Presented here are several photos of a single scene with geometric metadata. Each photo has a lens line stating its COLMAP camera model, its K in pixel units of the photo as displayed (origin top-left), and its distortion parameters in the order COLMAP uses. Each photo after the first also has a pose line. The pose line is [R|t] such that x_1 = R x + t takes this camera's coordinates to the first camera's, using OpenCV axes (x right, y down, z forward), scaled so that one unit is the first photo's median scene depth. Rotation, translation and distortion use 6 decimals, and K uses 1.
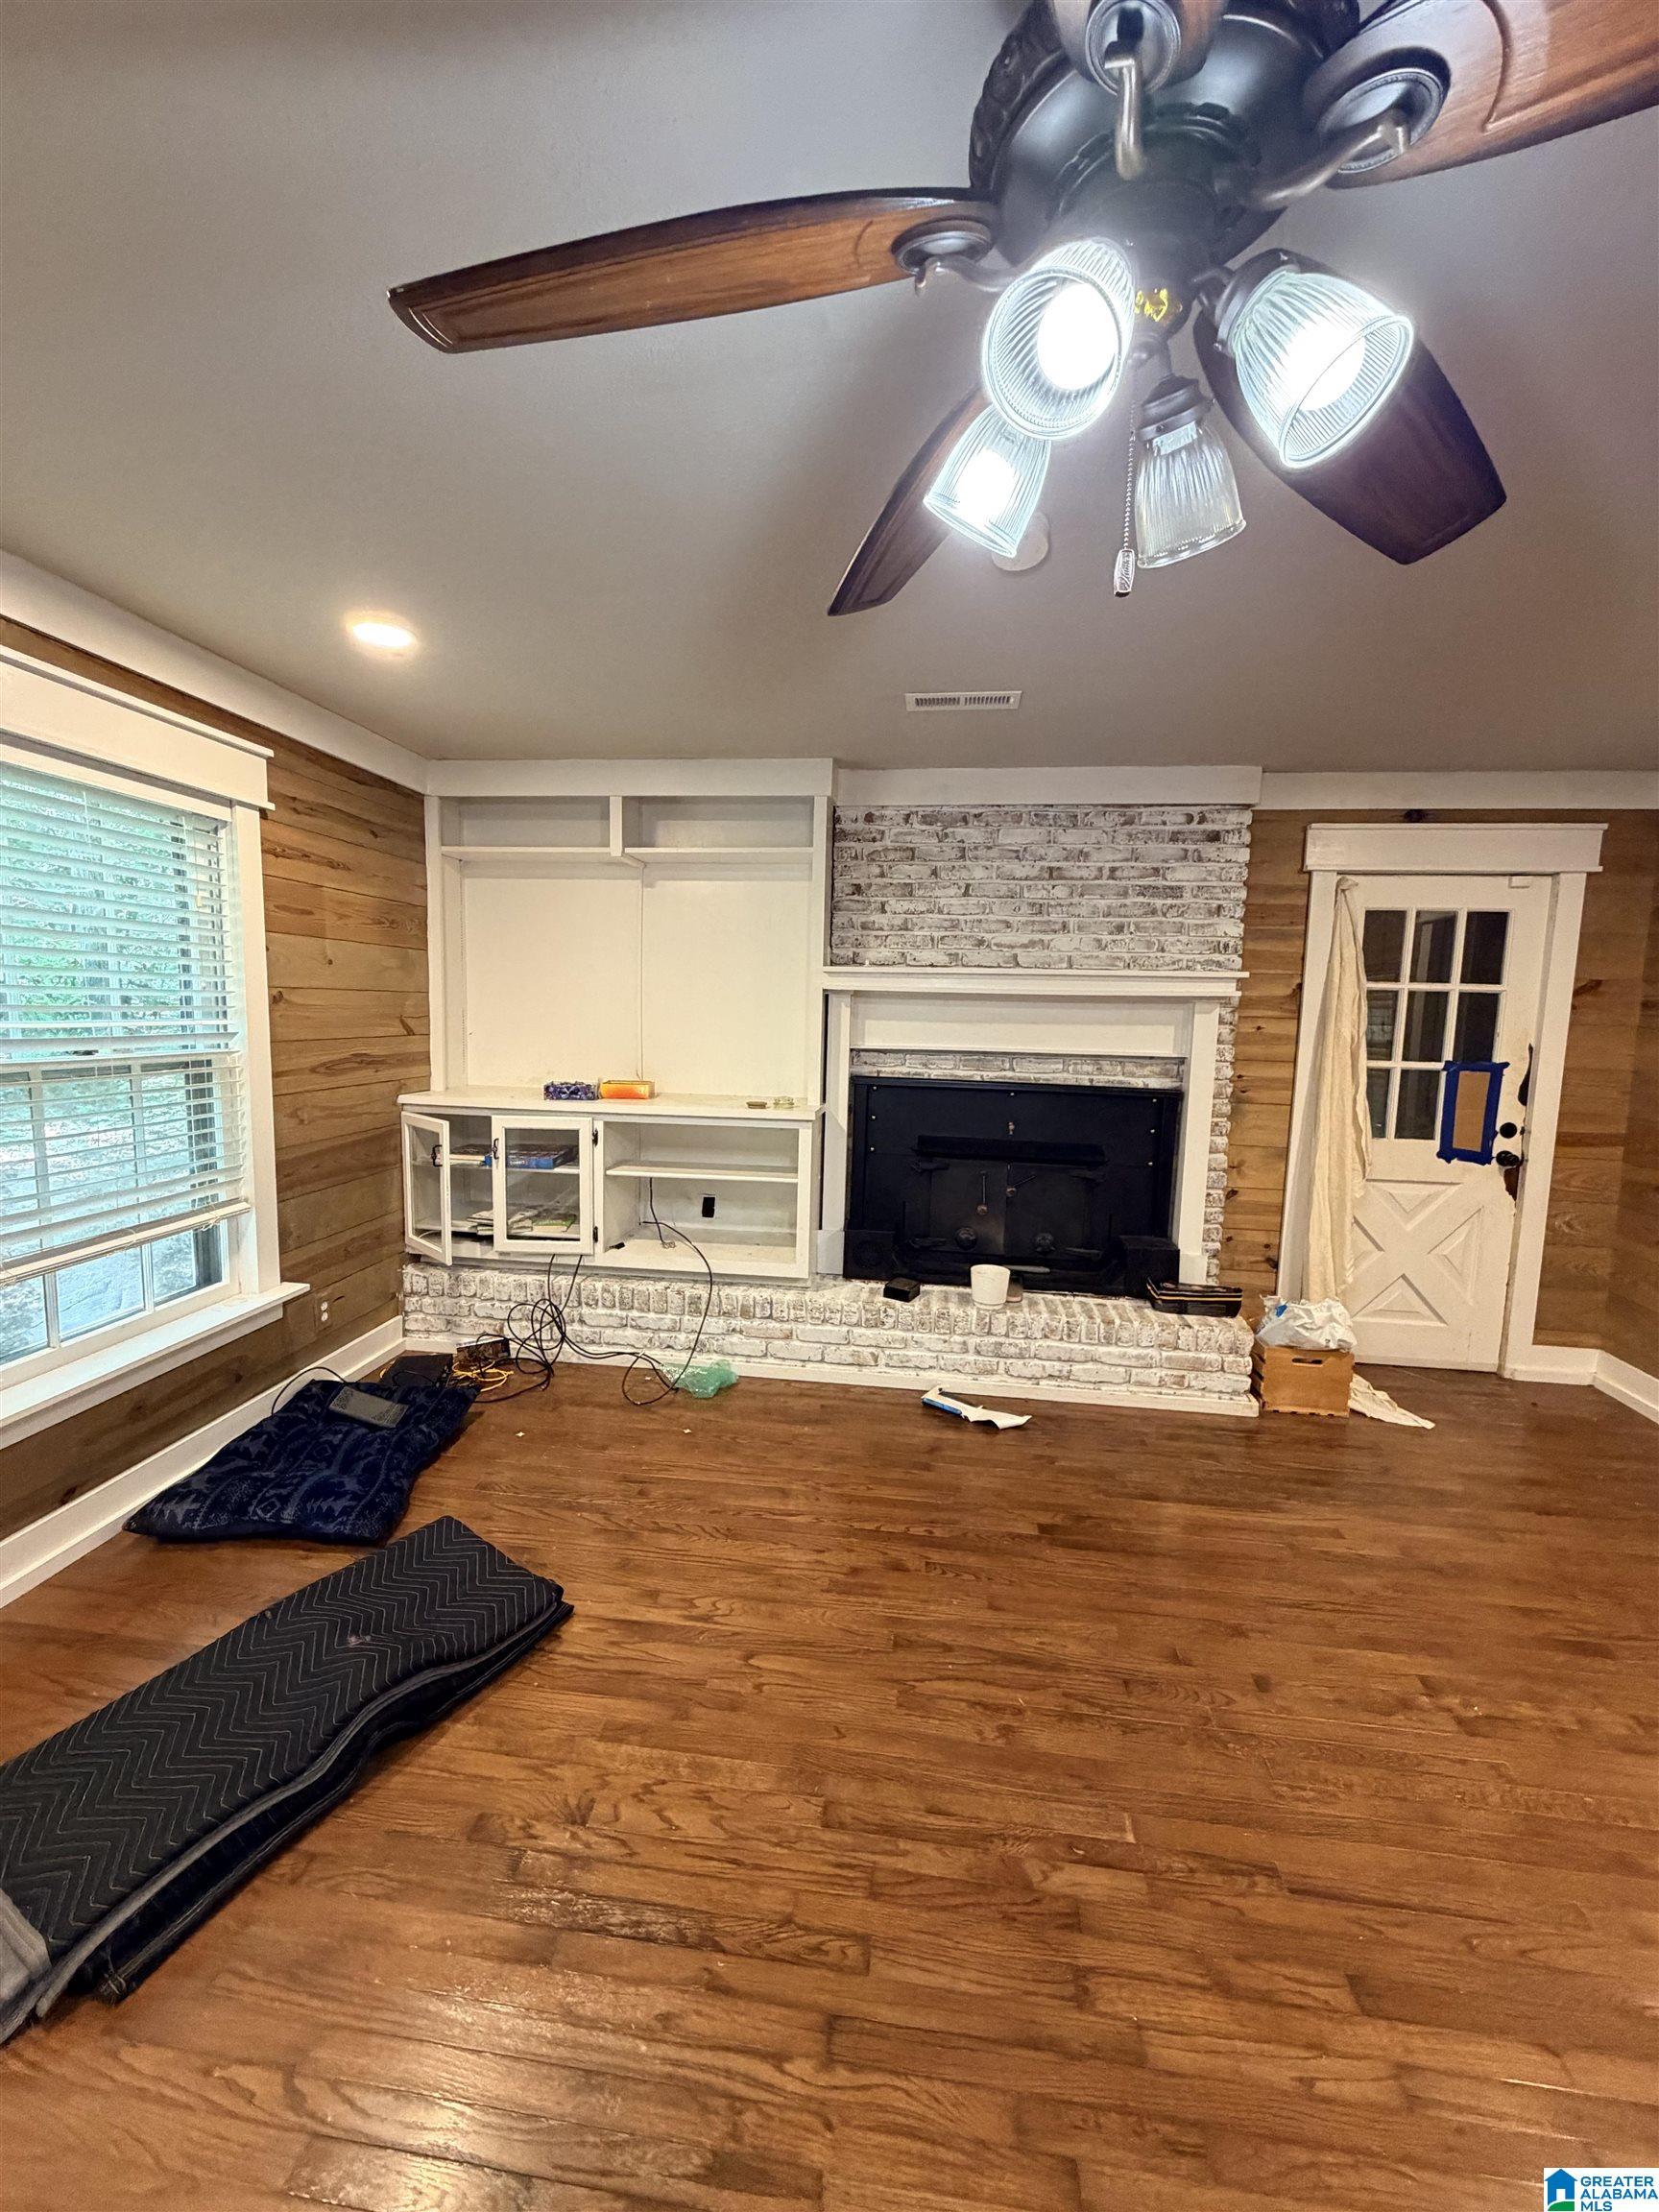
lens RADIAL K [[881.5, 0, 826.7], [0, 881.5, 1097.4], [0, 0, 1]] dist [-0.002700, 0.000523]
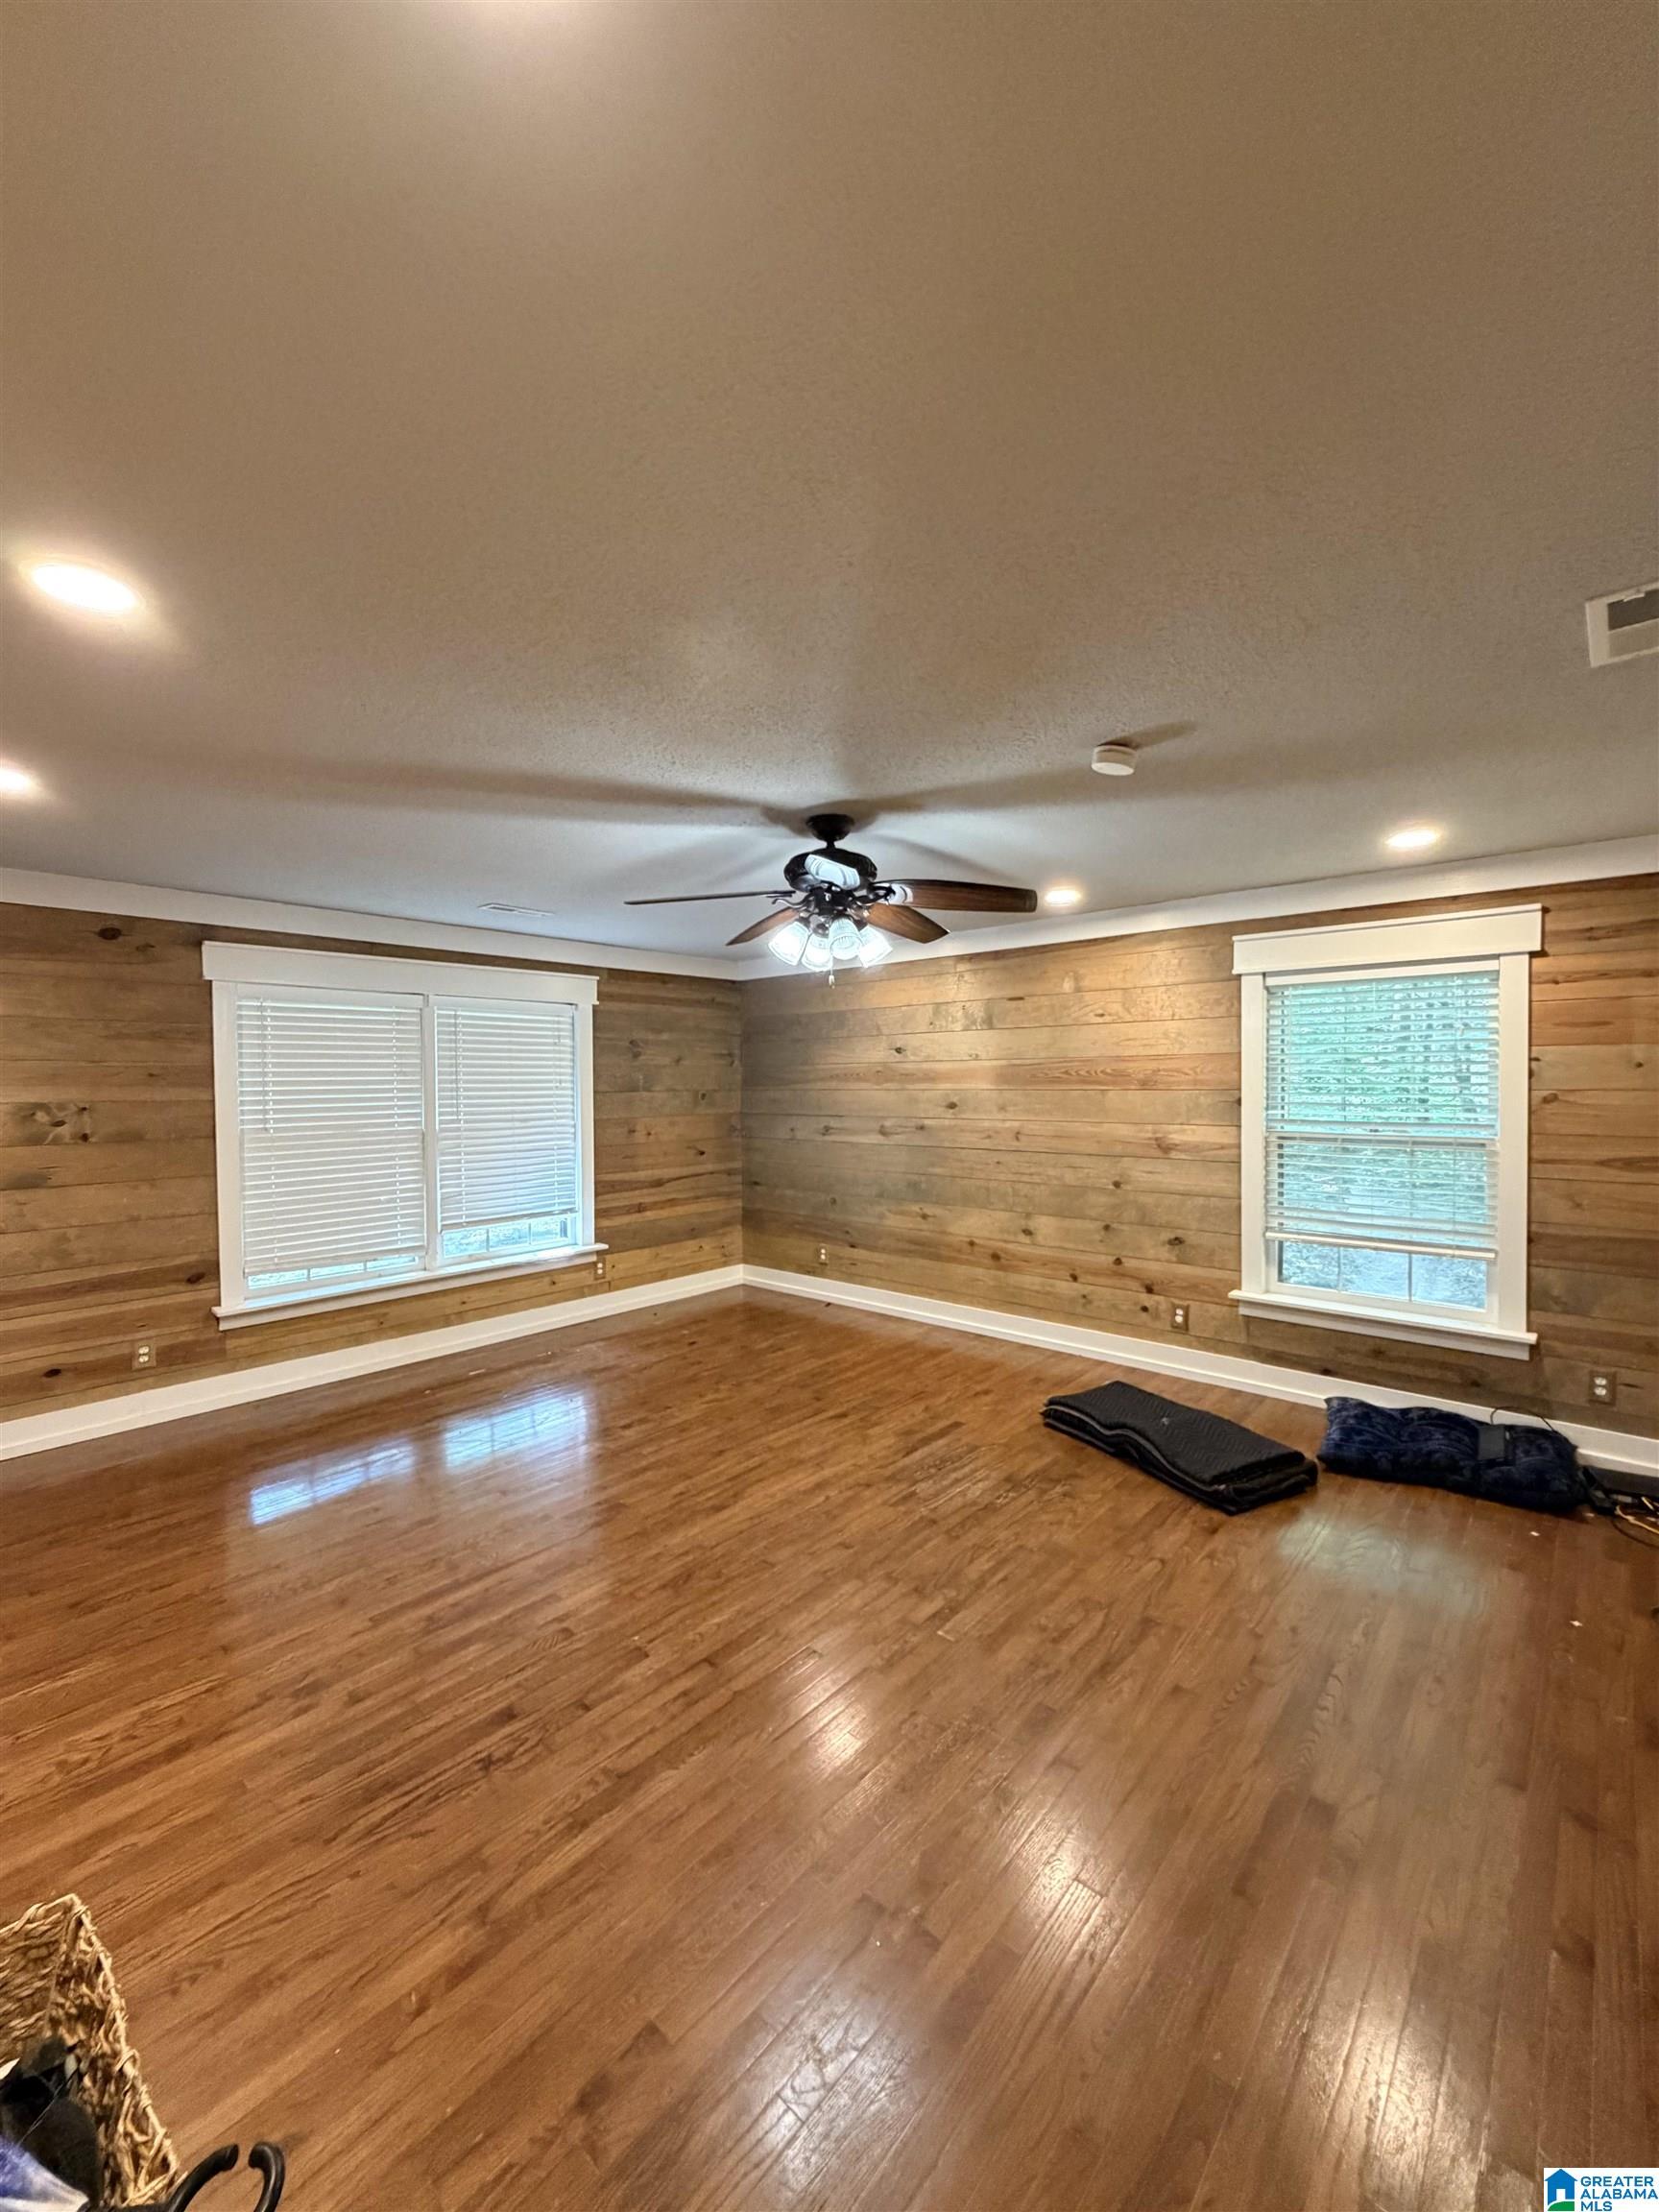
lens RADIAL K [[881.5, 0, 826.7], [0, 881.5, 1097.4], [0, 0, 1]] dist [-0.002700, 0.000523]
pose [[-0.571045, -0.005318, -0.820901, 0.991503], [-0.091305, 0.994186, 0.057074, -0.097903], [0.815825, 0.107544, -0.568211, 0.921061]]
